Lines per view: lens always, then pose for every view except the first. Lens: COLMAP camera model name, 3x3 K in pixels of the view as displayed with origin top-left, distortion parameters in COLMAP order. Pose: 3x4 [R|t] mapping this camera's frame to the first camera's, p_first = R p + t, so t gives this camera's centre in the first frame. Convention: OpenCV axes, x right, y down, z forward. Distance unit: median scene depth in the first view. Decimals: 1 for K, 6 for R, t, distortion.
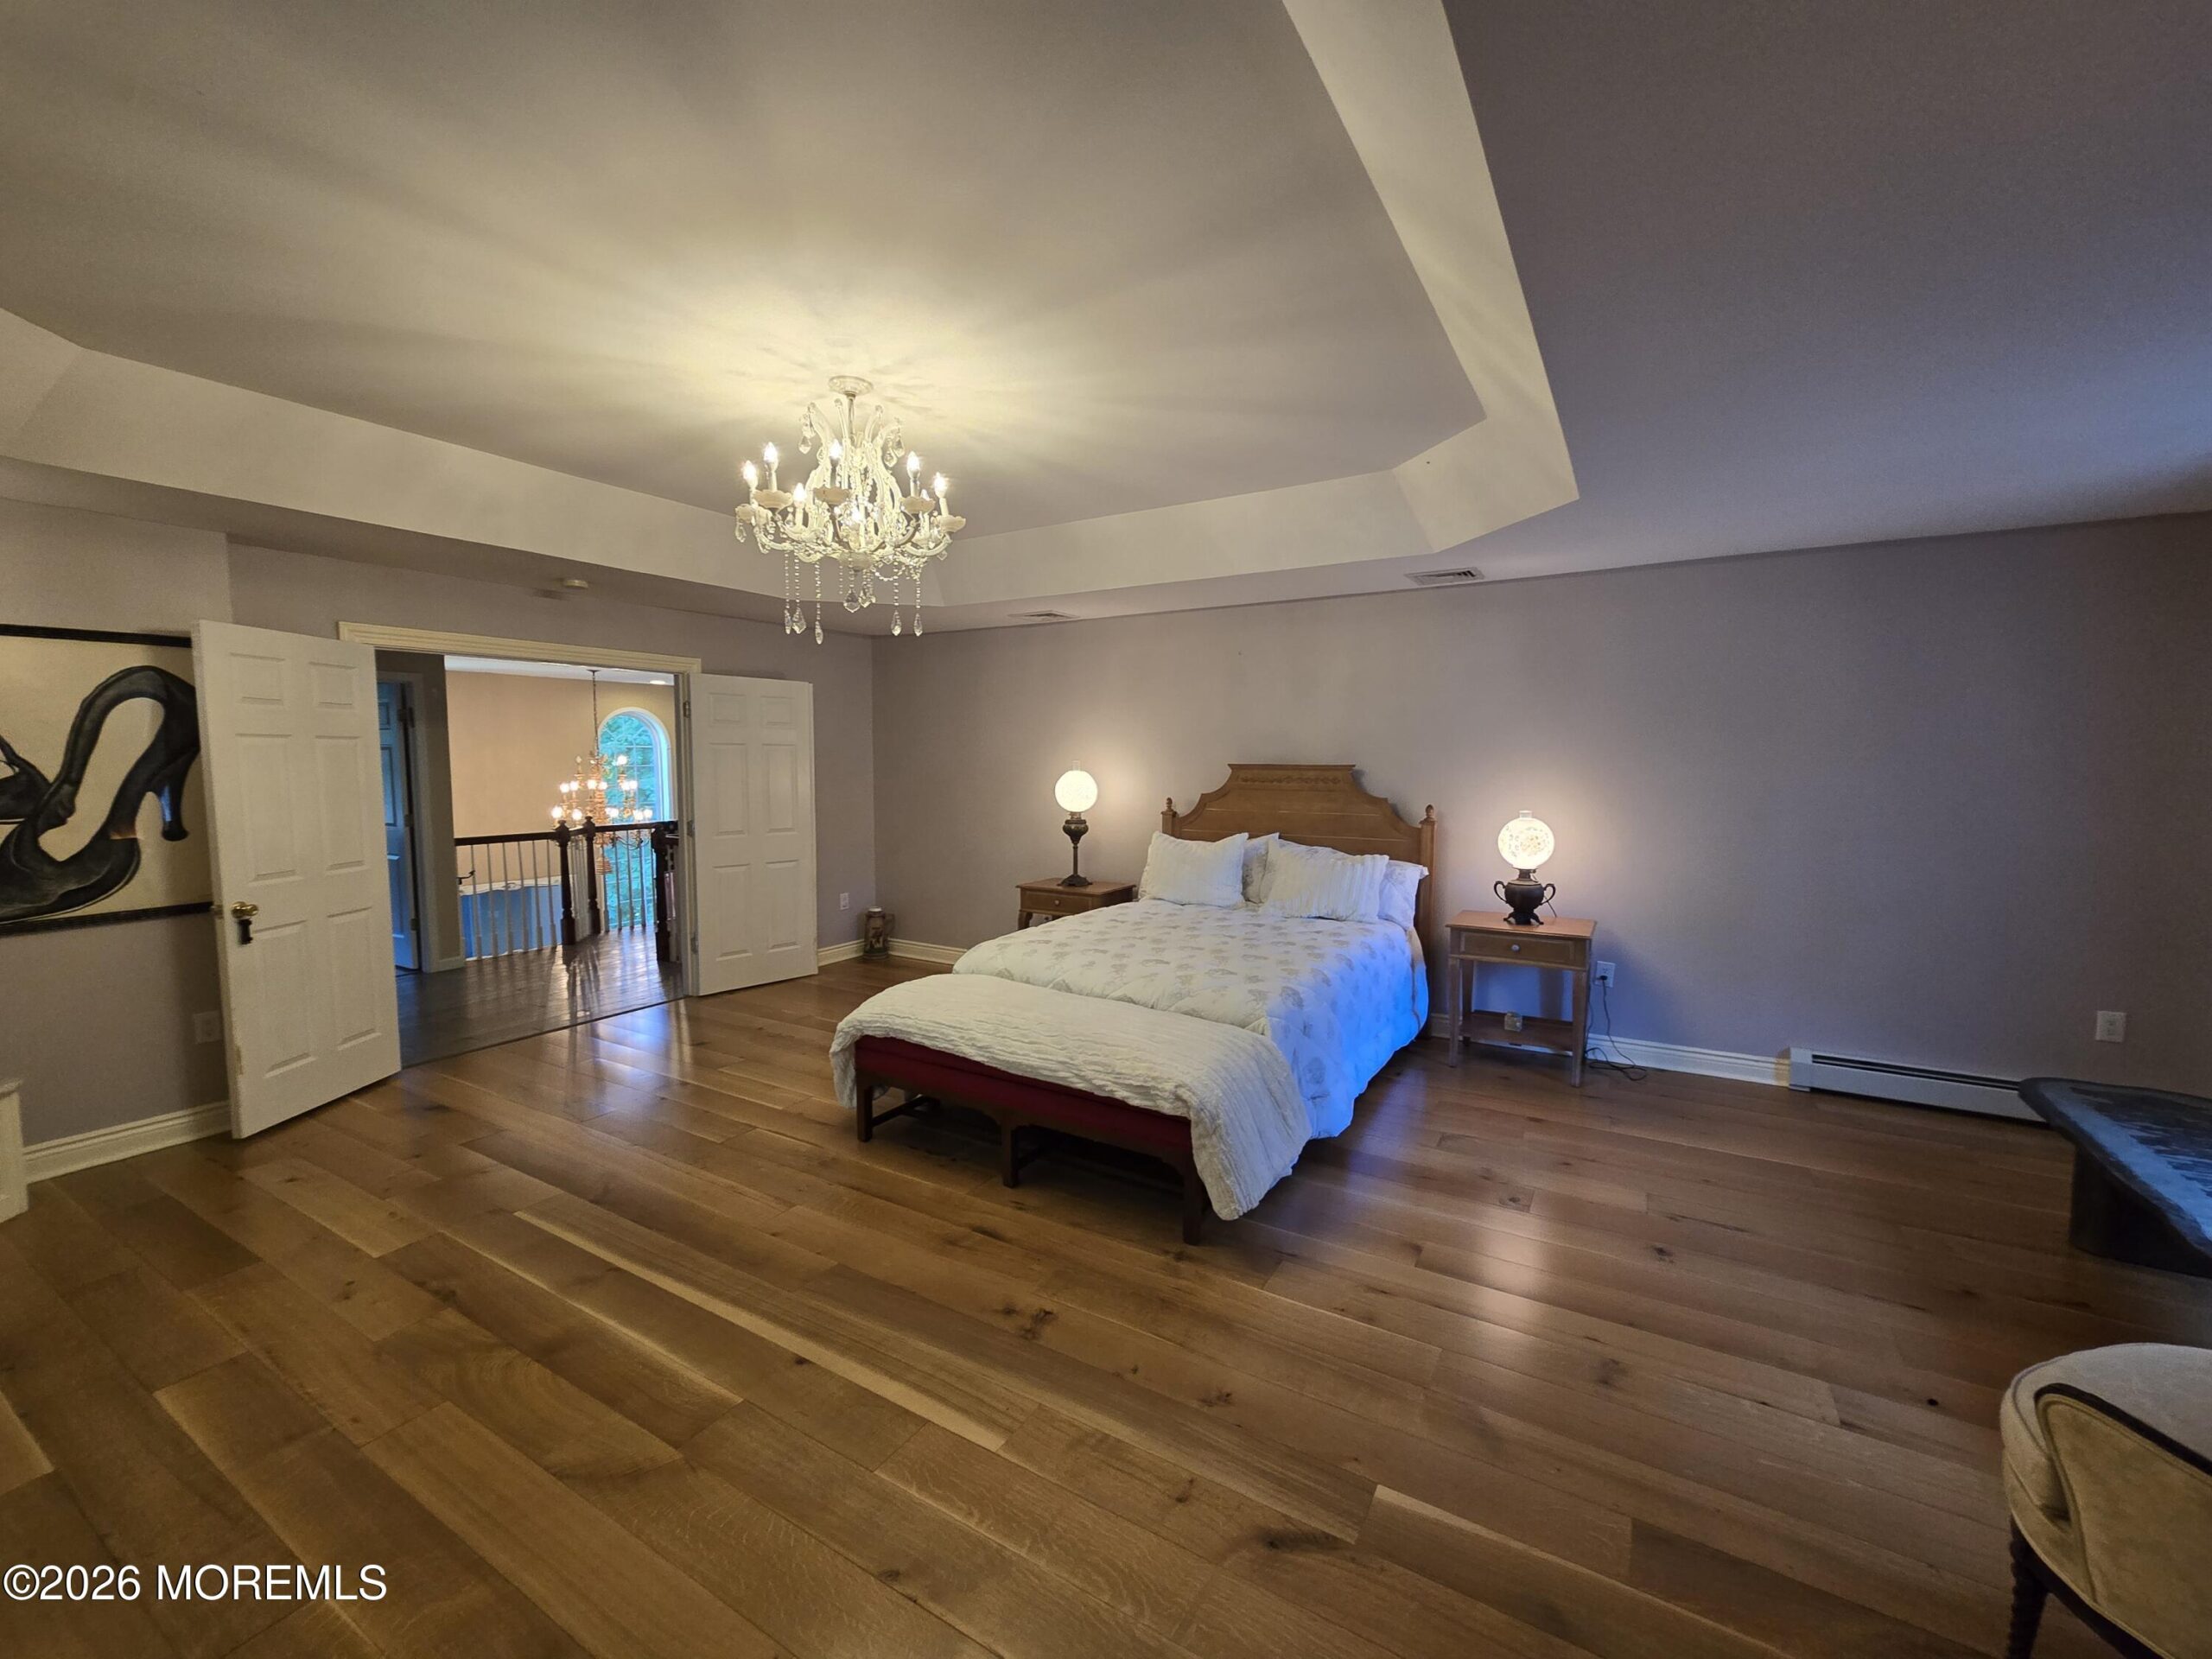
lens RADIAL K [[909.9, 0, 1112.4], [0, 909.9, 836.9], [0, 0, 1]] dist [0.000589, 0.000358]
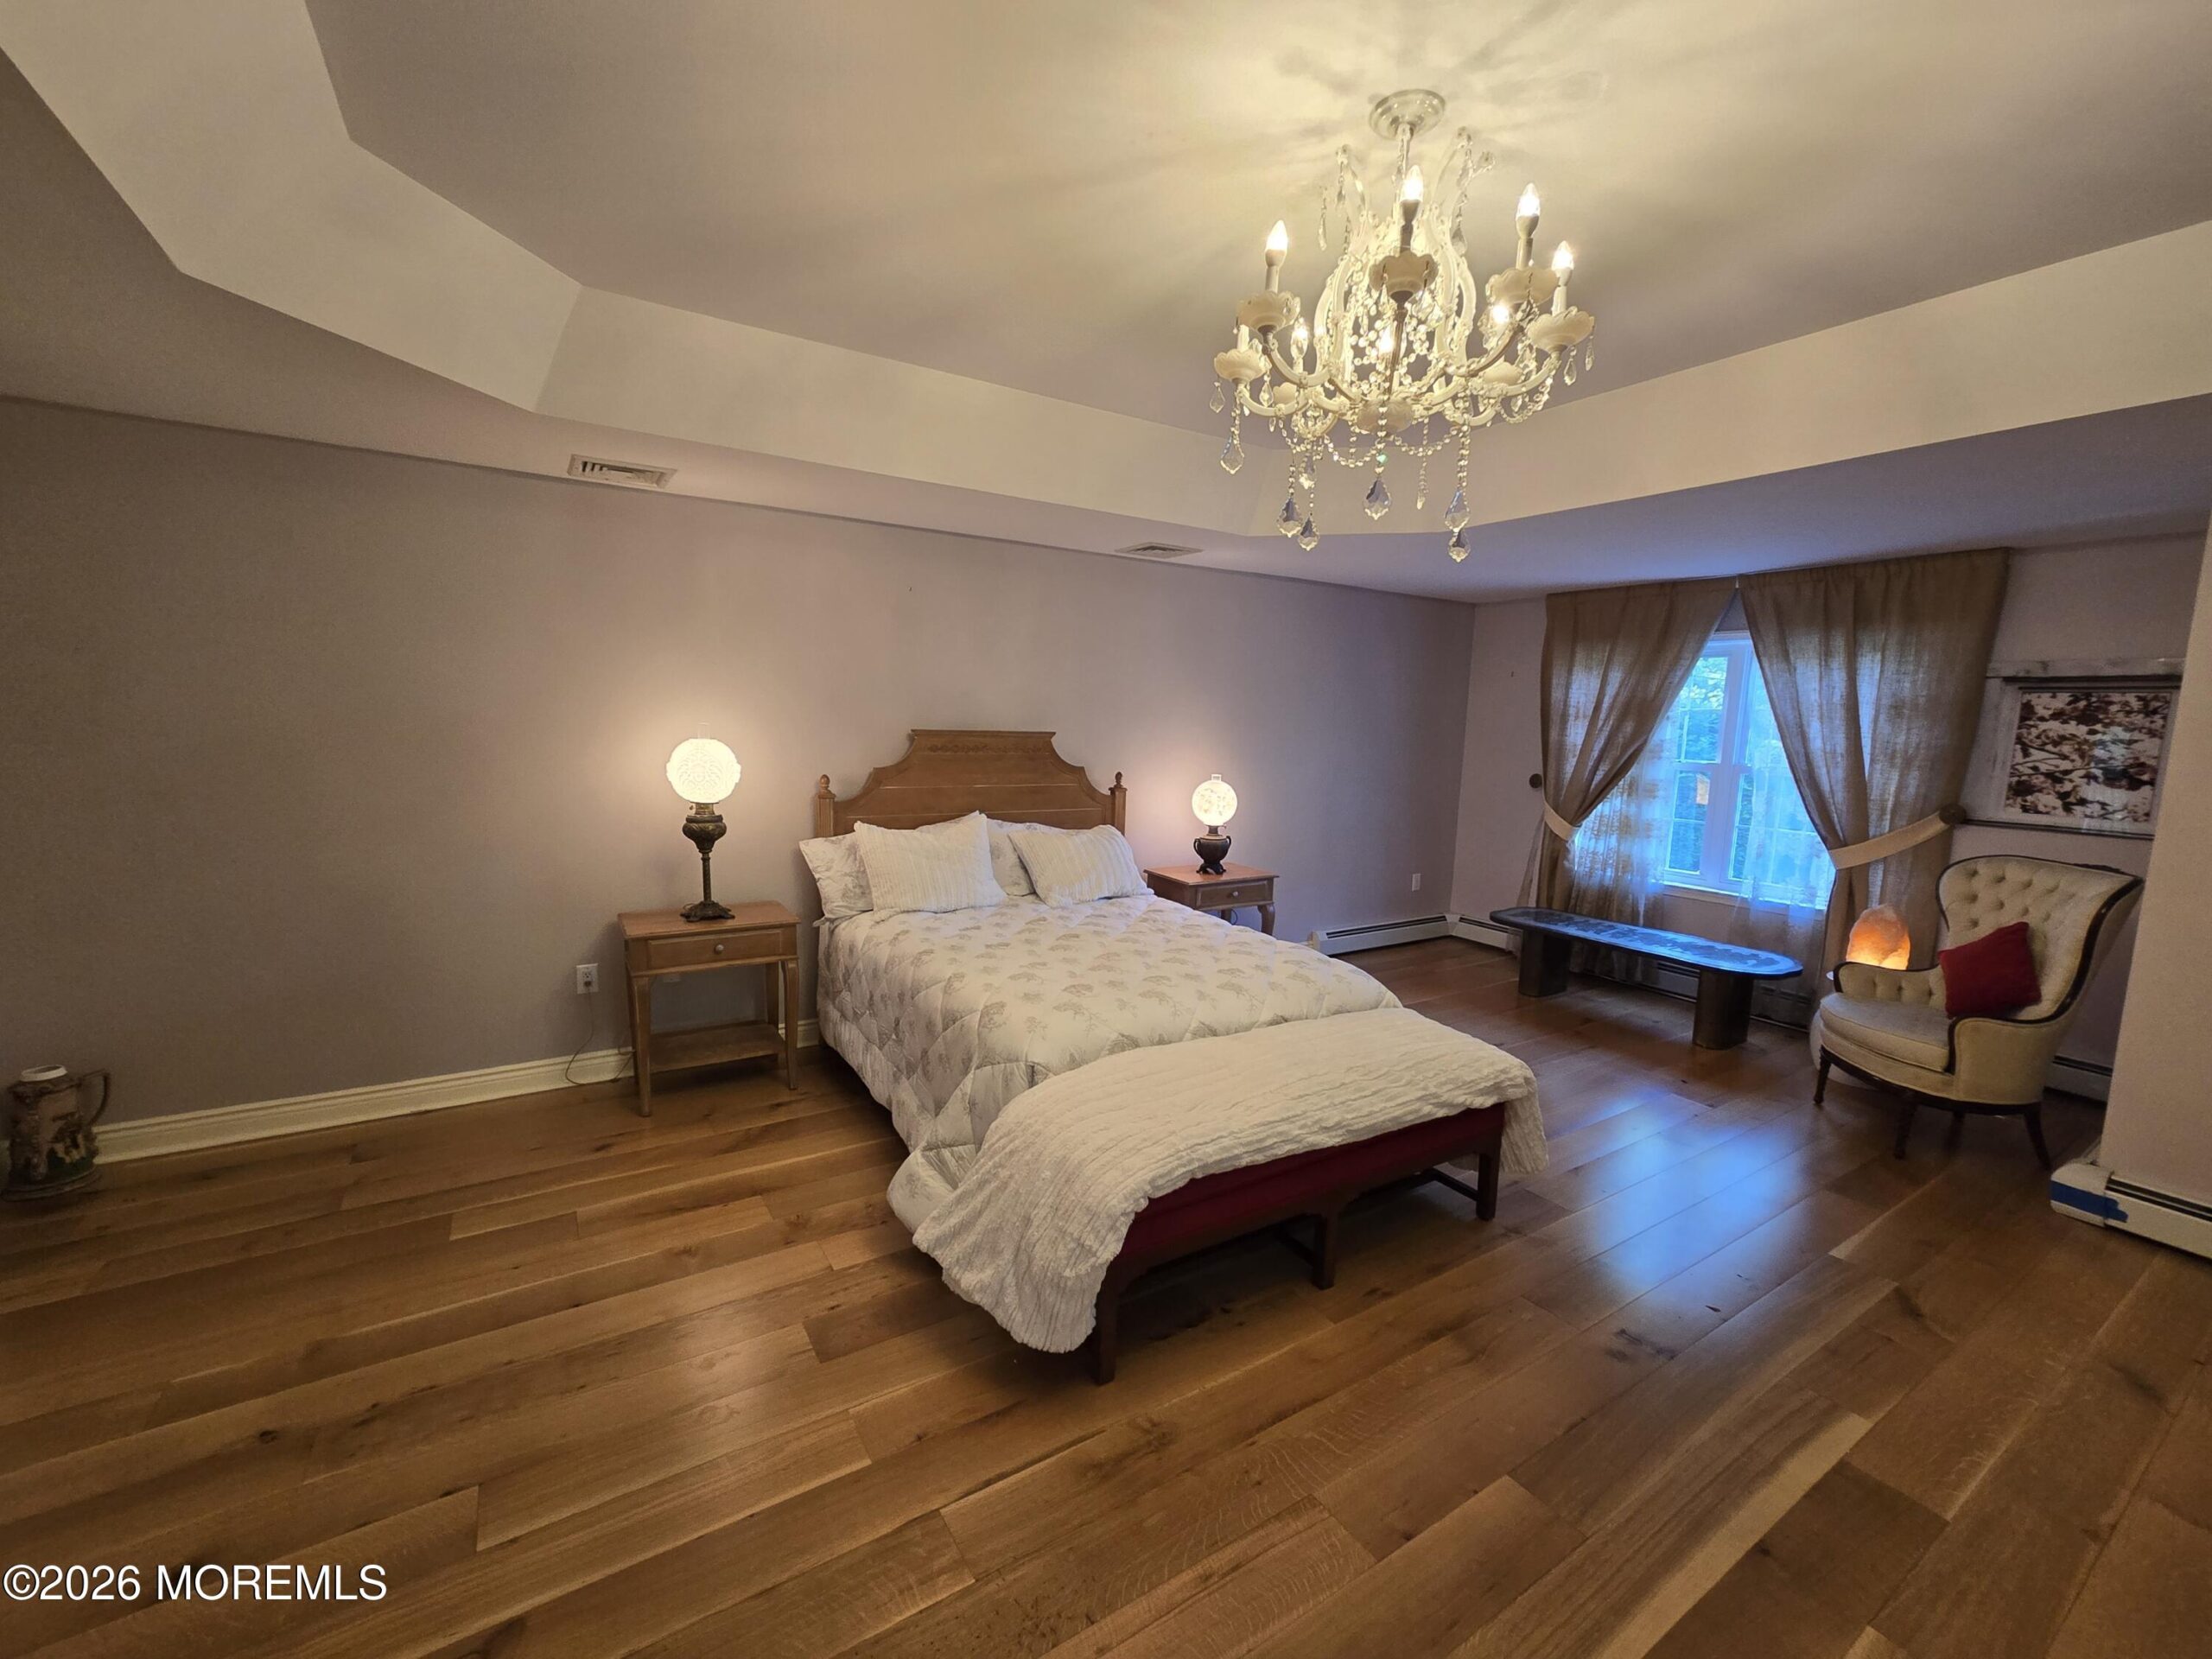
lens RADIAL K [[909.9, 0, 1119.3], [0, 909.9, 841.8], [0, 0, 1]] dist [0.000589, 0.000358]
pose [[0.443701, -0.107191, 0.889742, -0.572616], [0.052454, 0.994225, 0.093620, -0.053747], [-0.894639, 0.005131, 0.446761, 0.544879]]
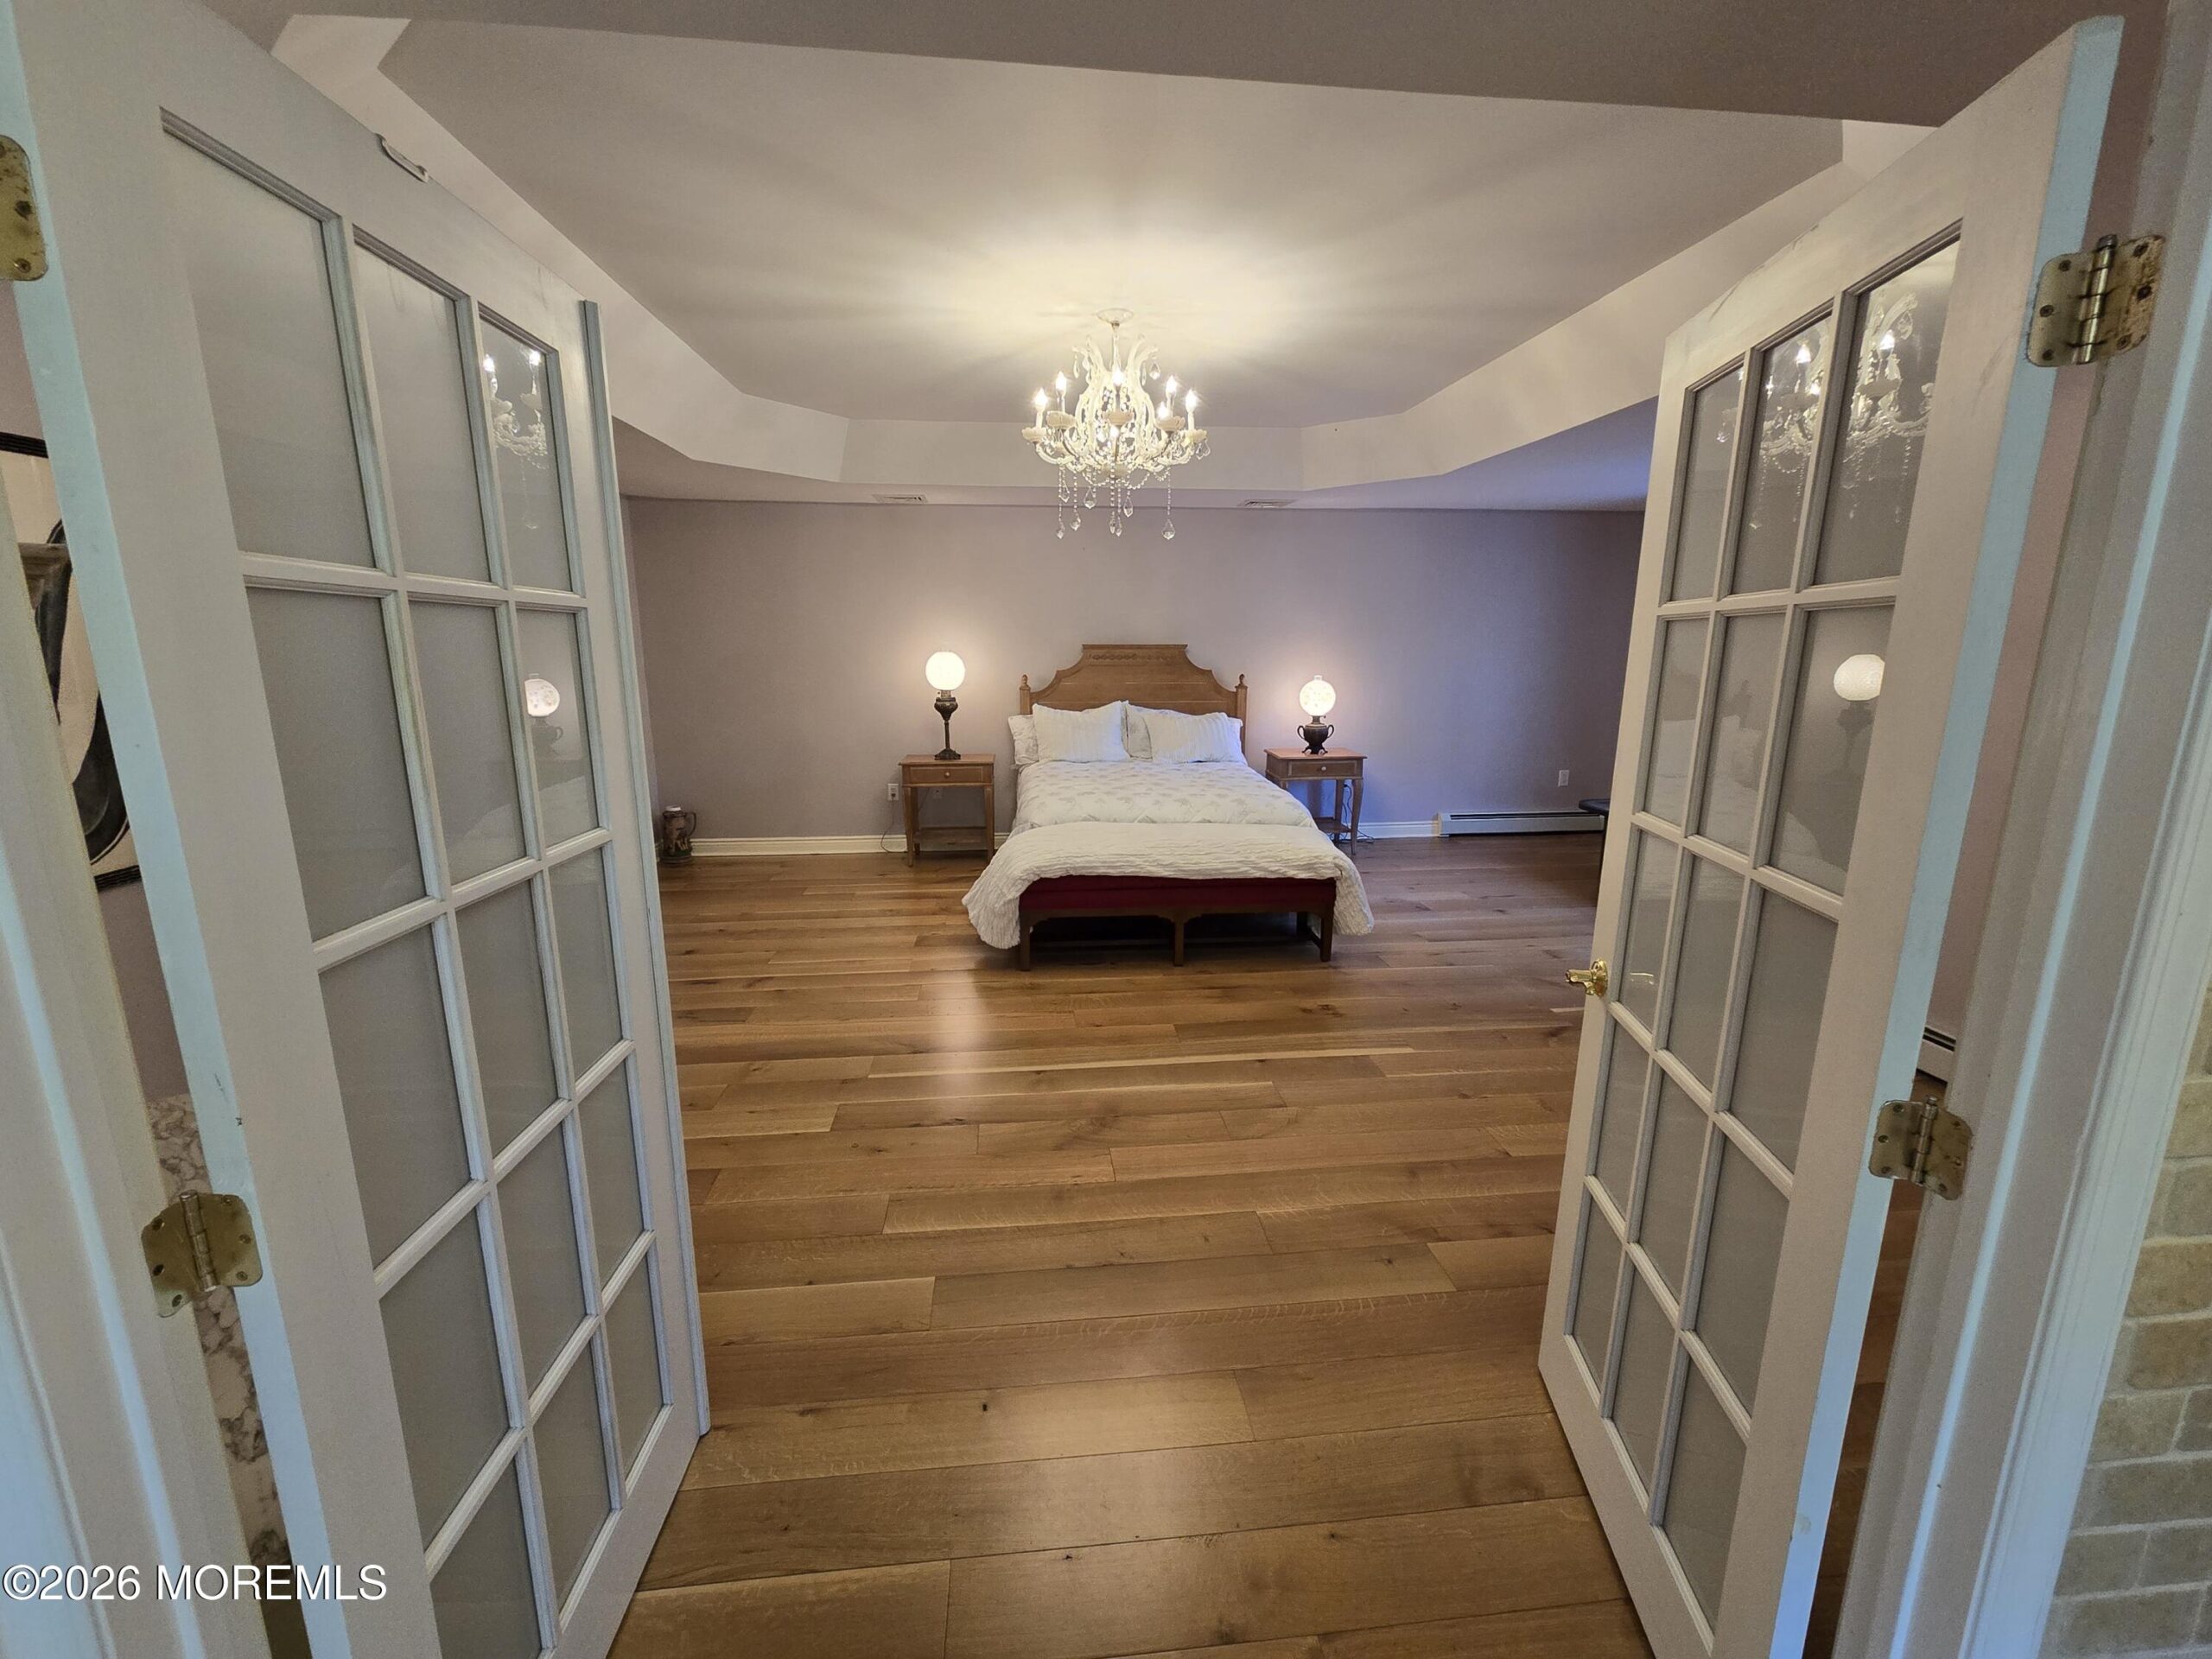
lens RADIAL K [[909.9, 0, 1118.2], [0, 909.9, 839.1], [0, 0, 1]] dist [0.000589, 0.000358]
pose [[0.796888, -0.129691, 0.590042, -0.640874], [0.052902, 0.987914, 0.145695, 0.000392], [-0.601806, -0.084888, 0.794118, 0.005297]]
